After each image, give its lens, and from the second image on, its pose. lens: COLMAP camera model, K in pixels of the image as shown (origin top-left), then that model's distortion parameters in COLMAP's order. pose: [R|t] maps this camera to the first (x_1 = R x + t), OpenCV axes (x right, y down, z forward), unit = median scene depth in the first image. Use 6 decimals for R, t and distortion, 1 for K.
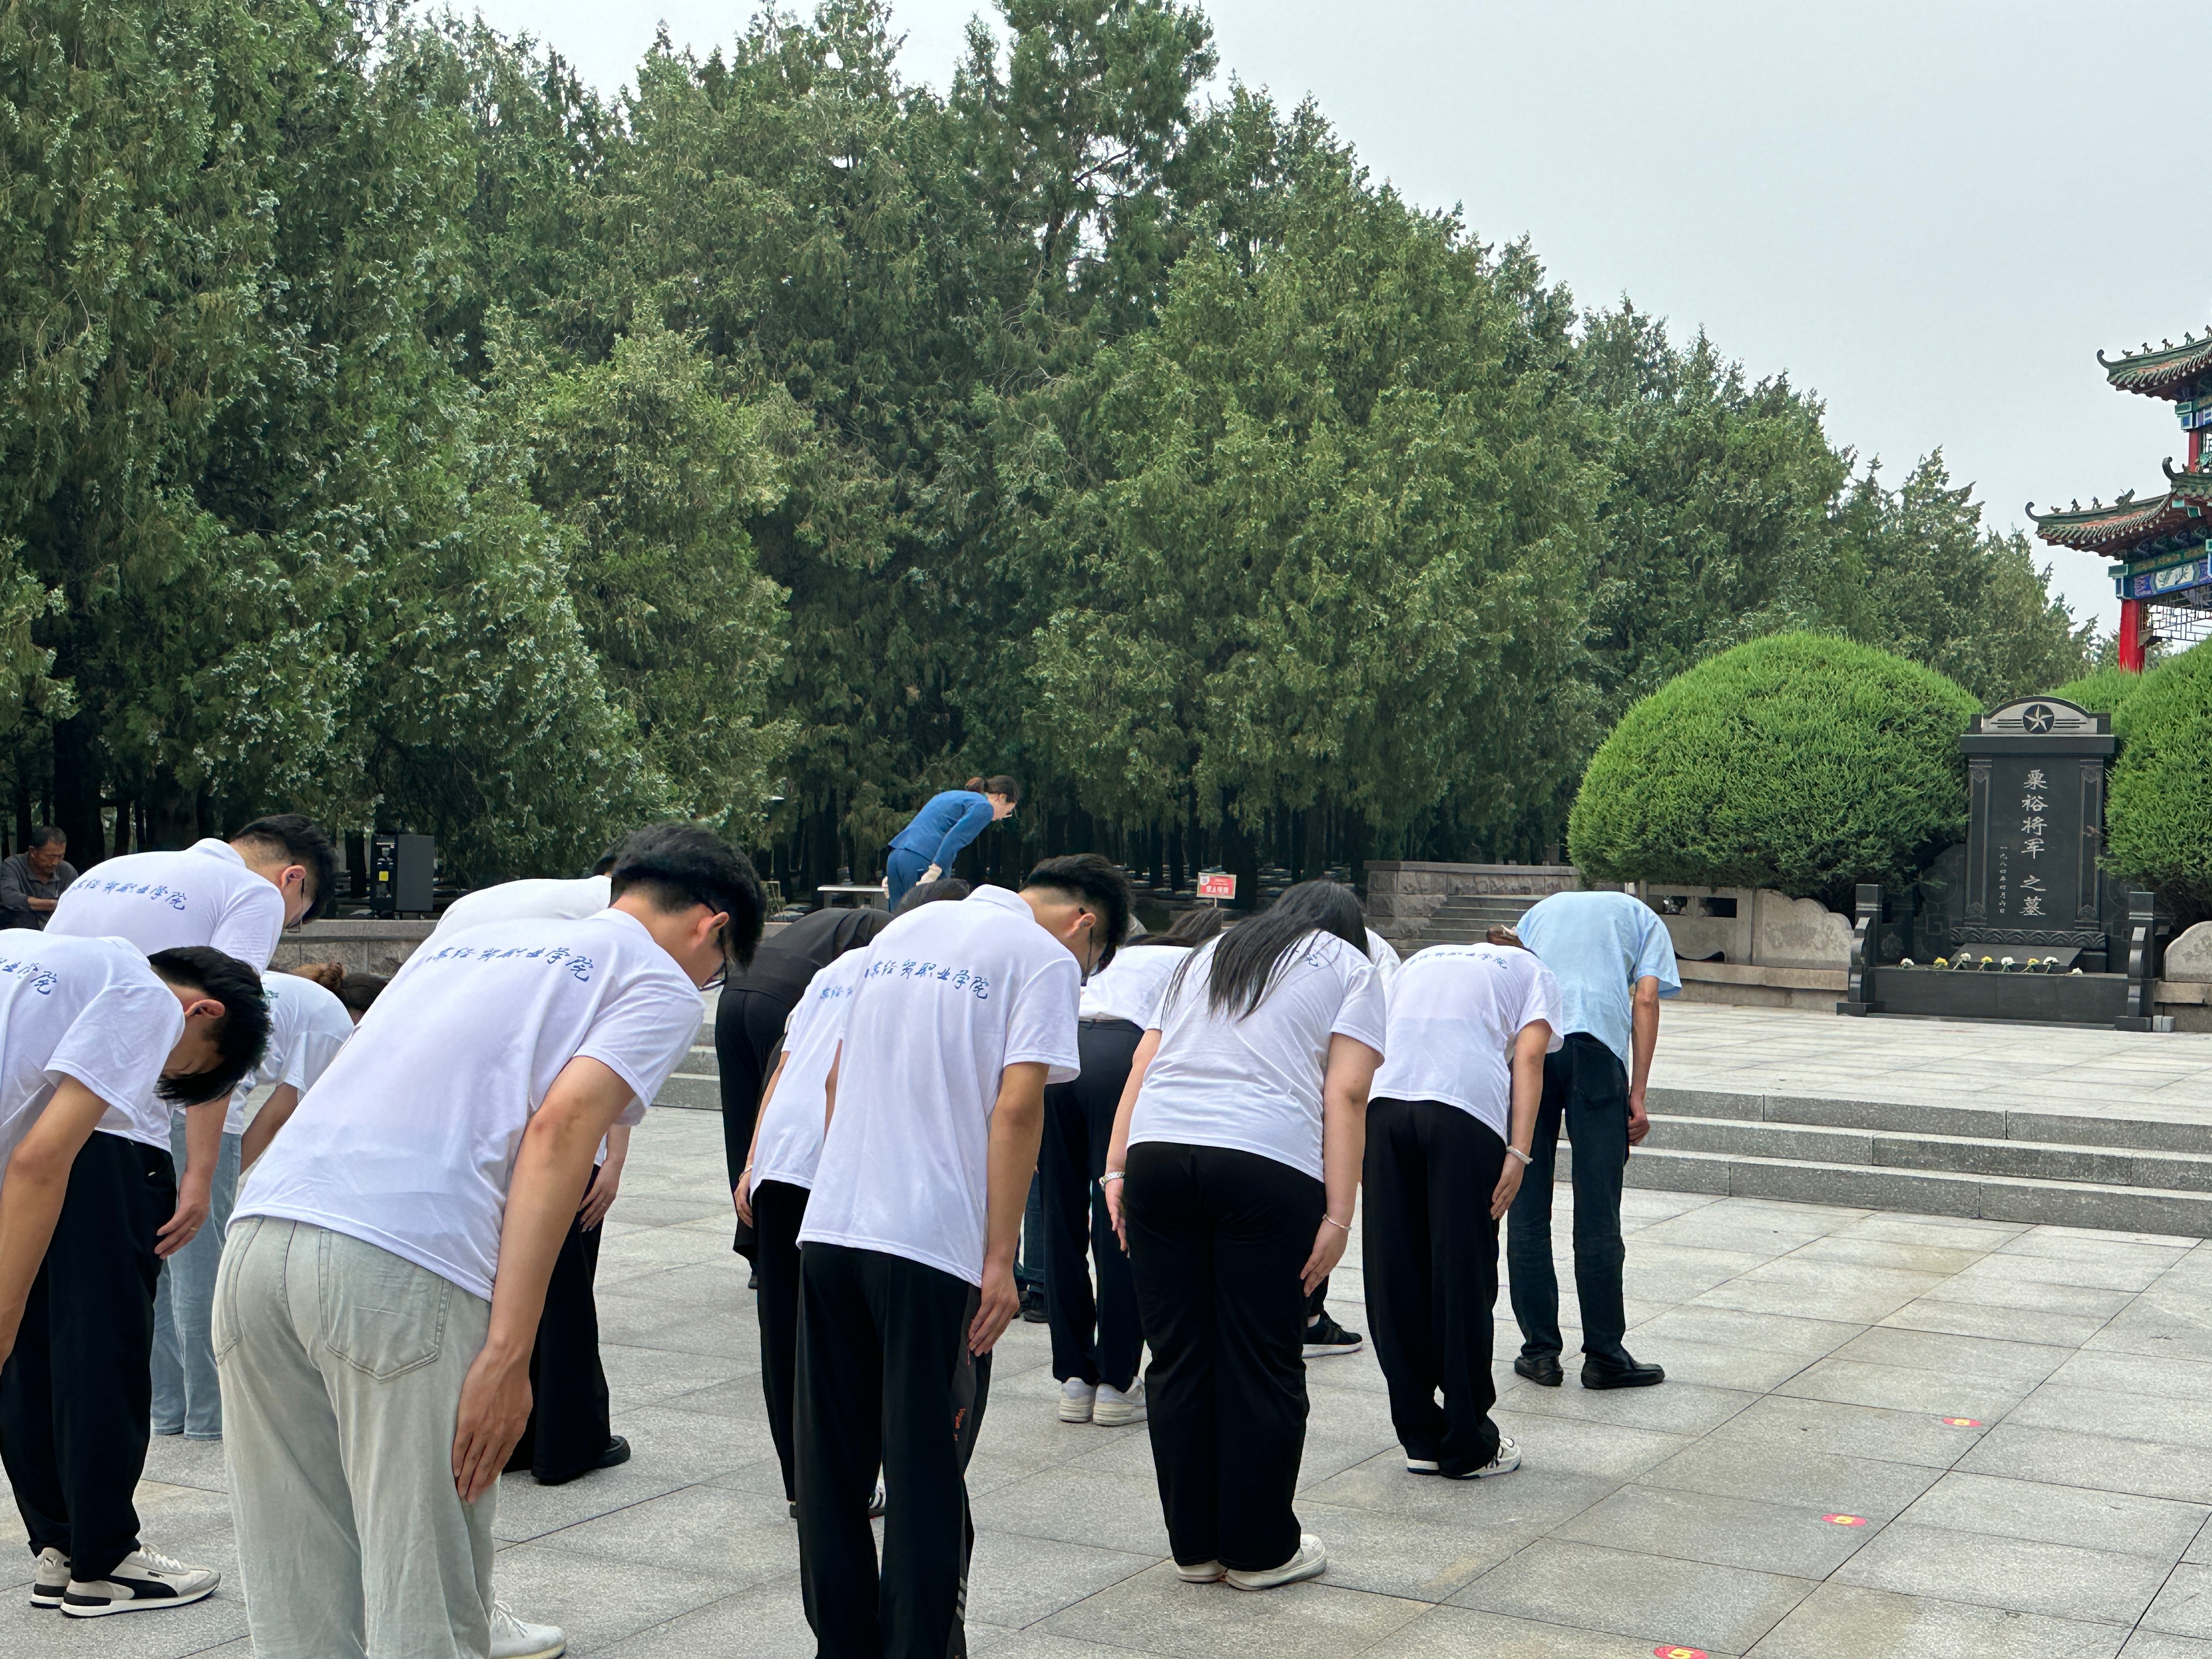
lens RADIAL K [[2879.6, 0, 1106.0], [0, 2879.6, 829.5], [0, 0, 1]] dist [0.133594, -0.007824]
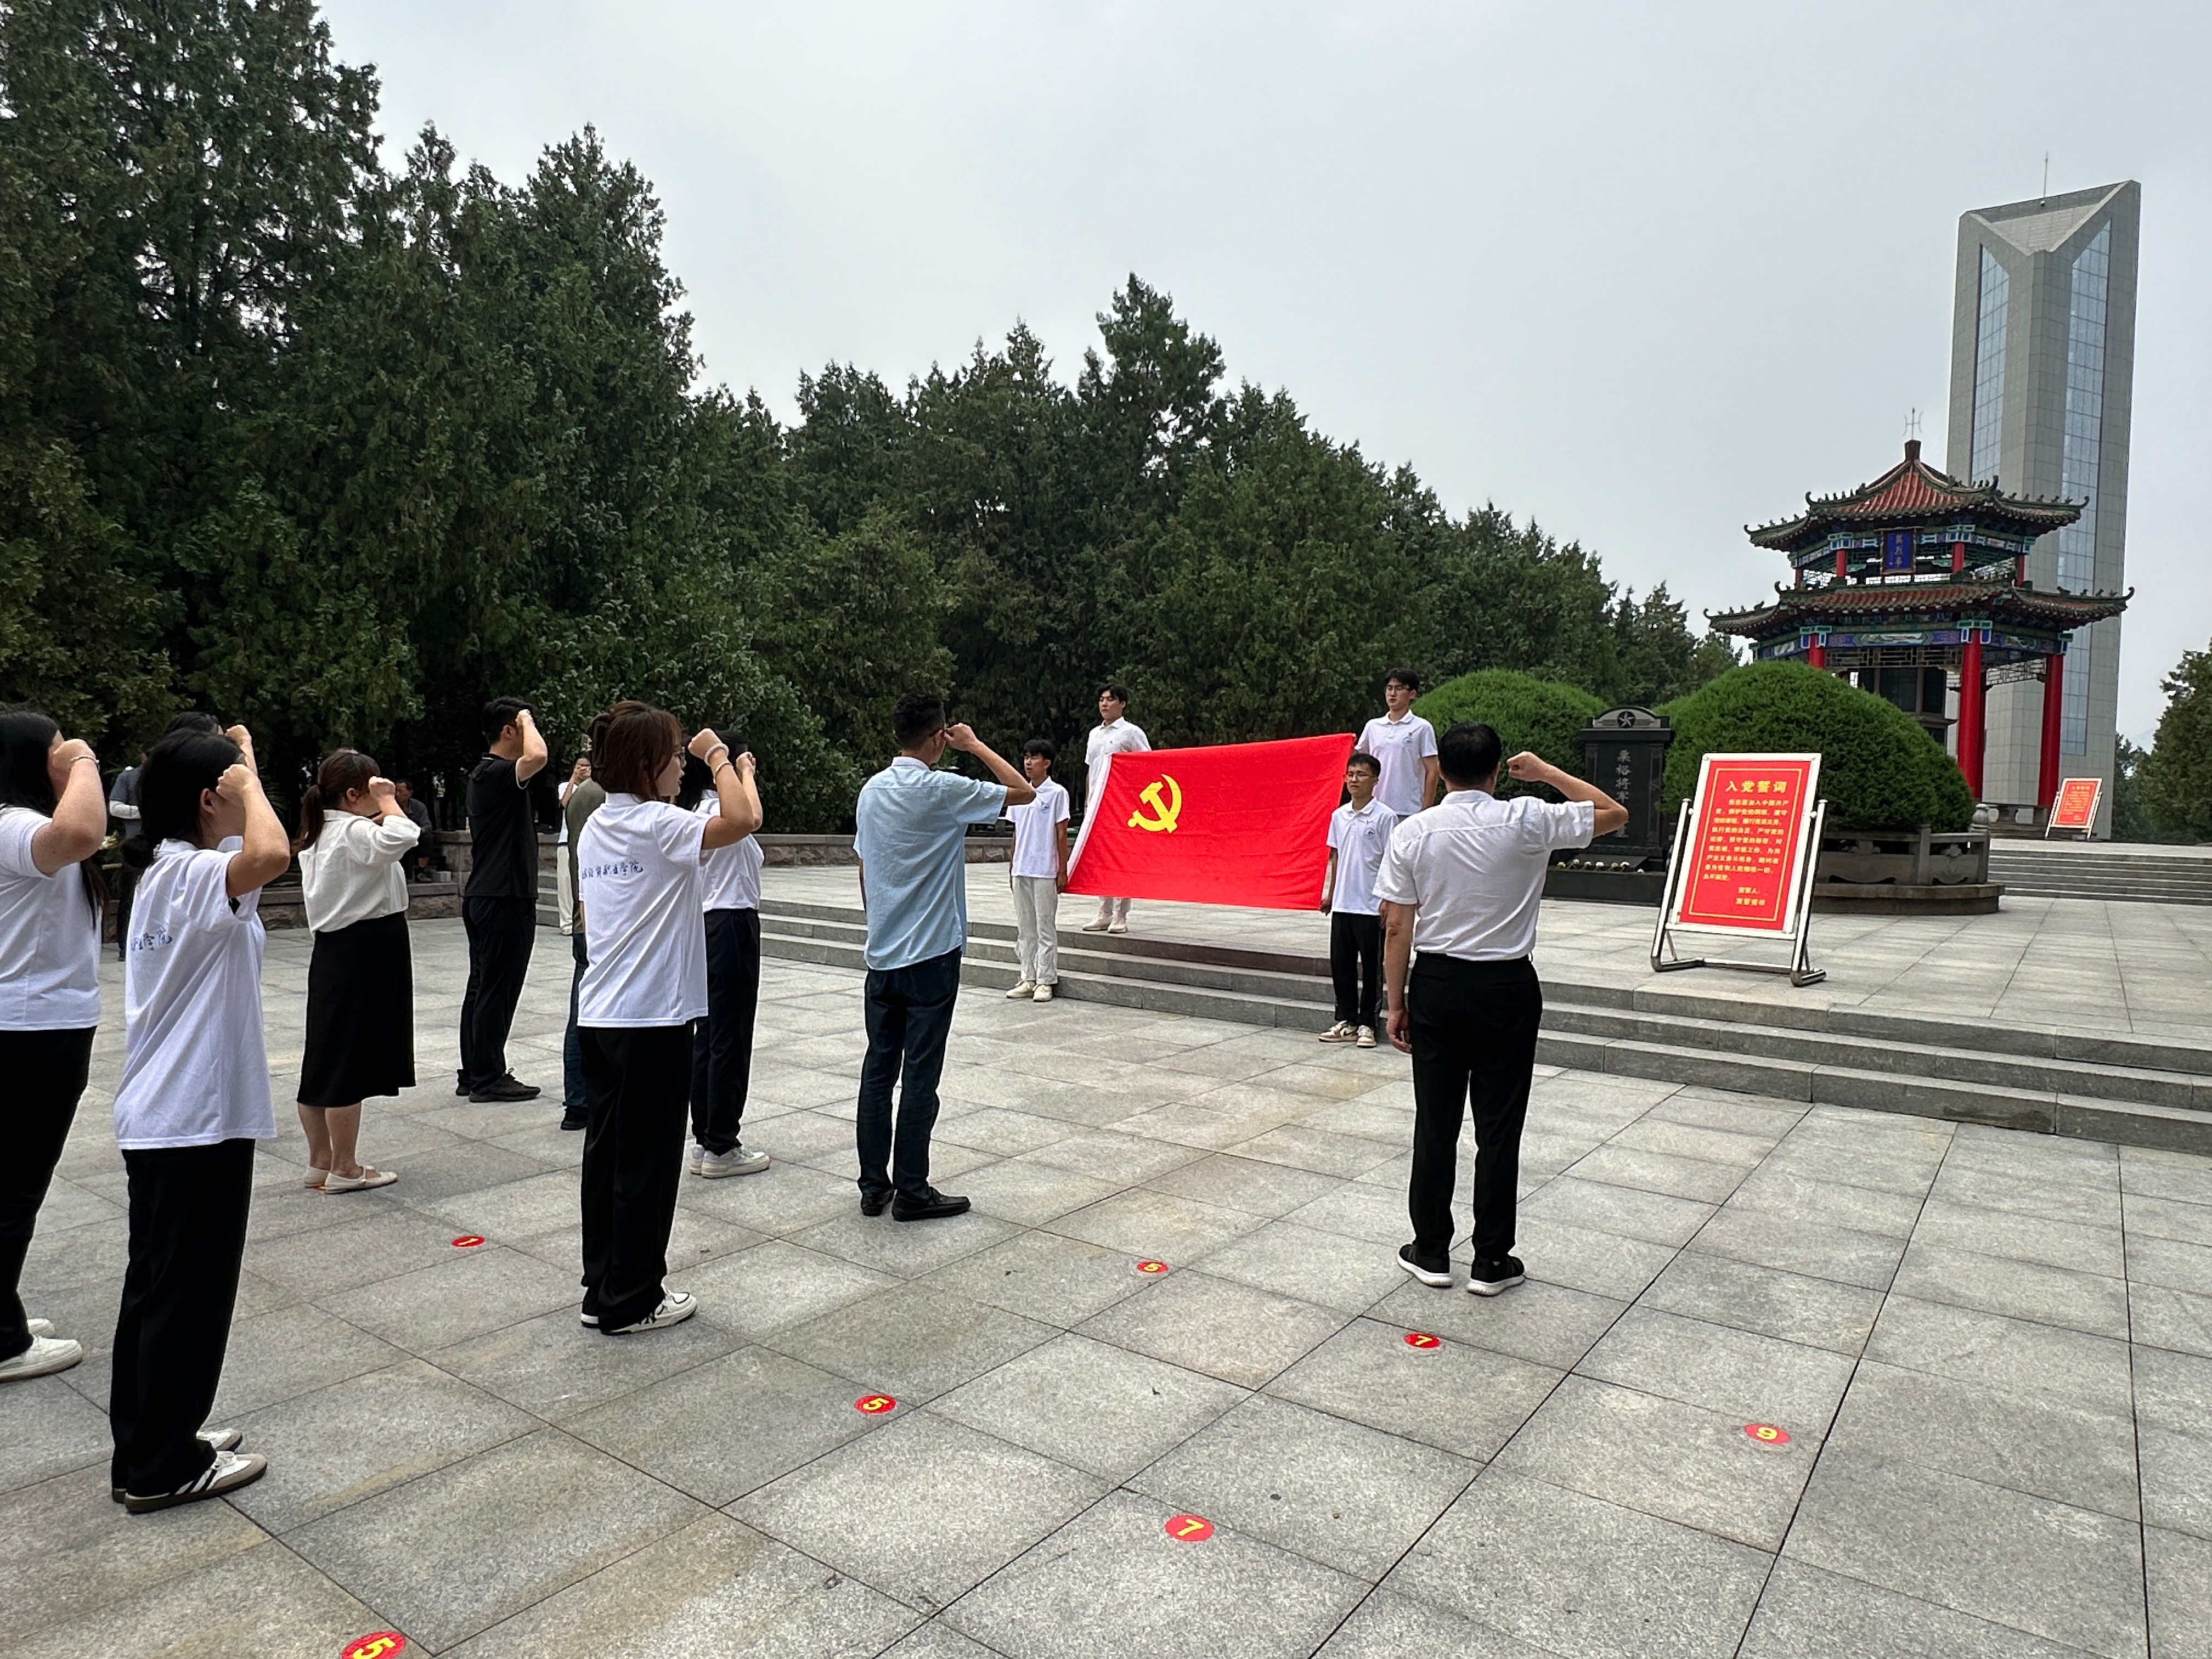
lens RADIAL K [[1388.0, 0, 1106.0], [0, 1388.0, 829.5], [0, 0, 1]] dist [0.009790, 0.000697]
pose [[0.990178, 0.007494, -0.139614, 0.095979], [-0.003252, 0.999527, 0.030586, 0.001160], [0.139777, -0.029832, 0.989733, 0.118829]]
